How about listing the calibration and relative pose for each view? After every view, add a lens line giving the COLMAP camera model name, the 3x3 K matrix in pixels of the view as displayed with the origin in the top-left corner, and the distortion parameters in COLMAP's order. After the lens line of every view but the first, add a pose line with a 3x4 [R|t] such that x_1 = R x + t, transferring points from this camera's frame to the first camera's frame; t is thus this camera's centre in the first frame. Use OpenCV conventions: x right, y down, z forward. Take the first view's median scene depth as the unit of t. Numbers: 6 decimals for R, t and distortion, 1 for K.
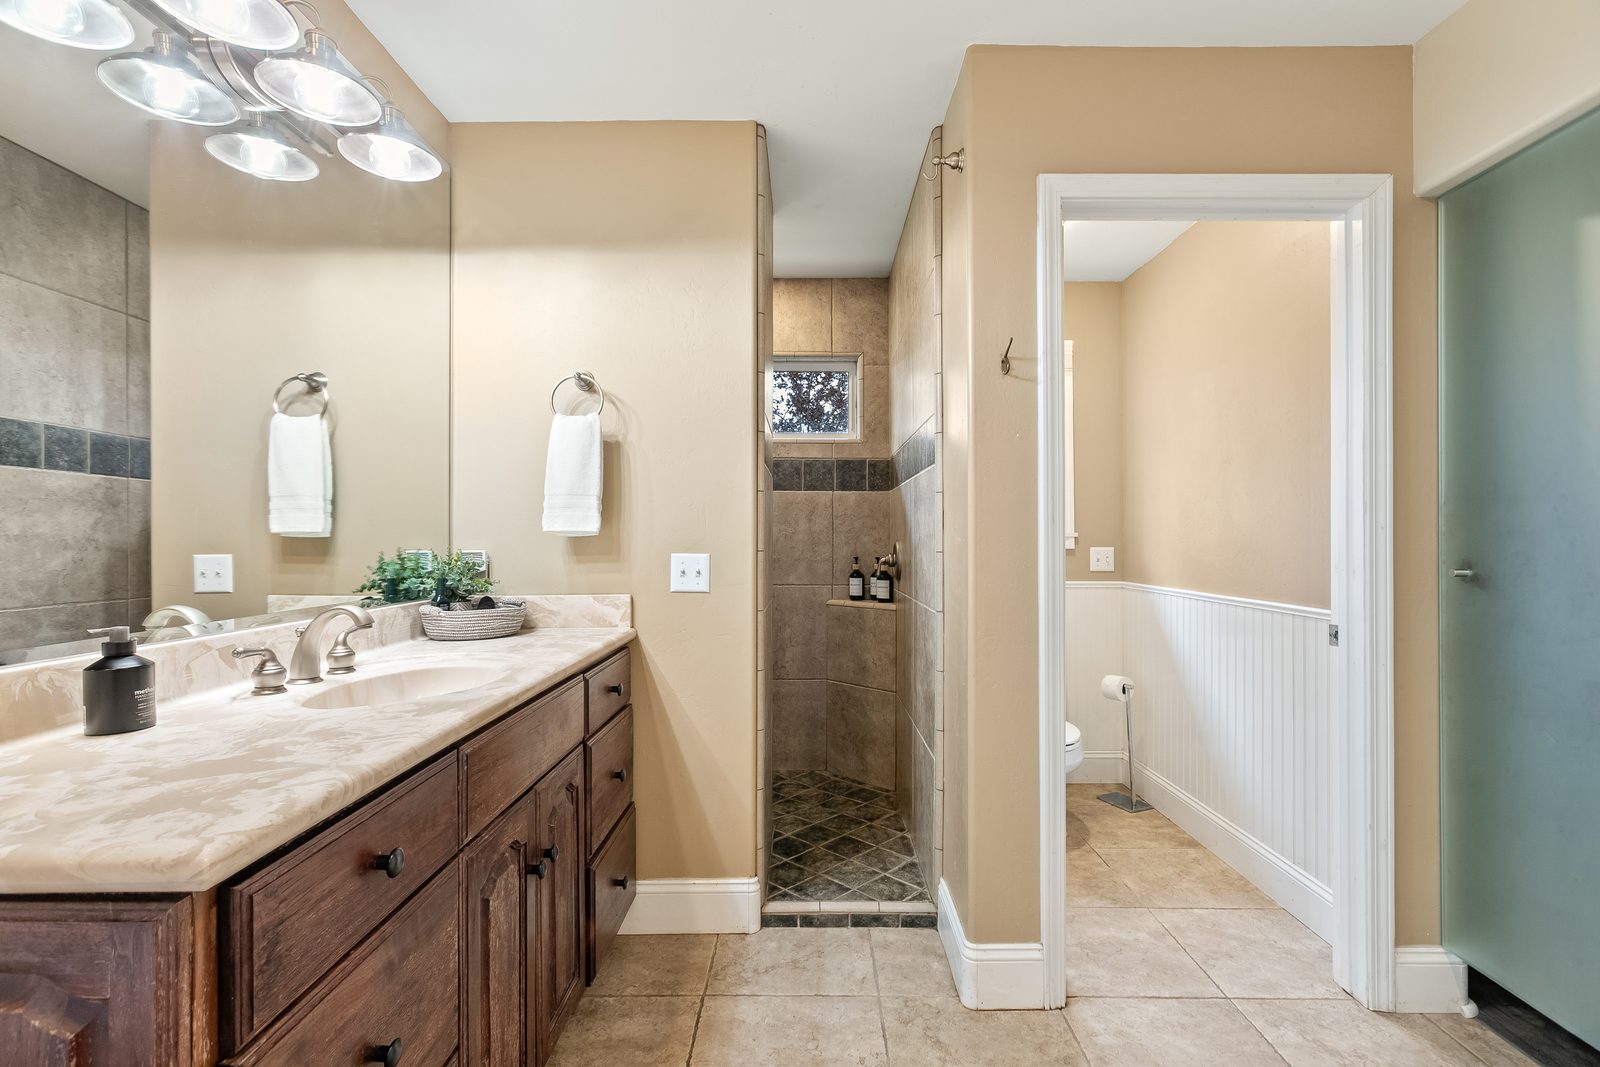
lens RADIAL K [[723.6, 0, 801.1], [0, 723.6, 530.2], [0, 0, 1]] dist [0.001346, 0.000070]
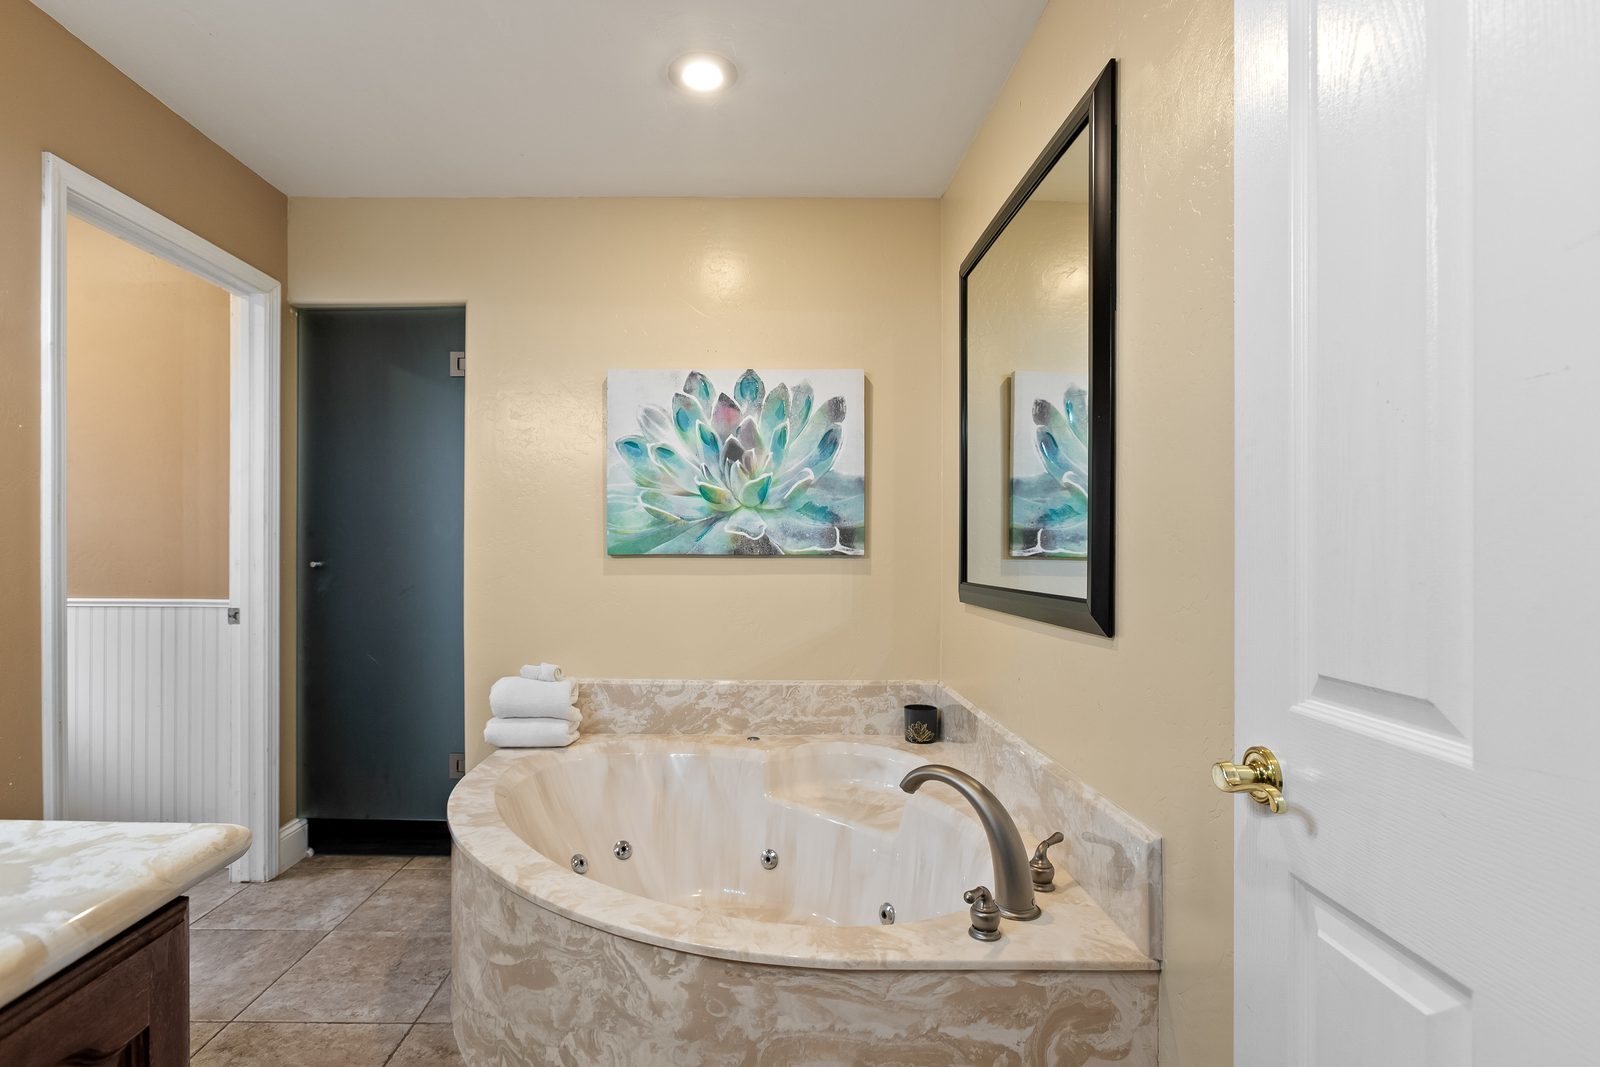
lens RADIAL K [[723.6, 0, 800.0], [0, 723.6, 541.4], [0, 0, 1]] dist [0.001346, 0.000070]
pose [[-0.064685, 0.005028, 0.997893, -0.653416], [-0.011474, 0.999917, -0.005782, 0.007114], [-0.997840, -0.011824, -0.064622, 0.079027]]
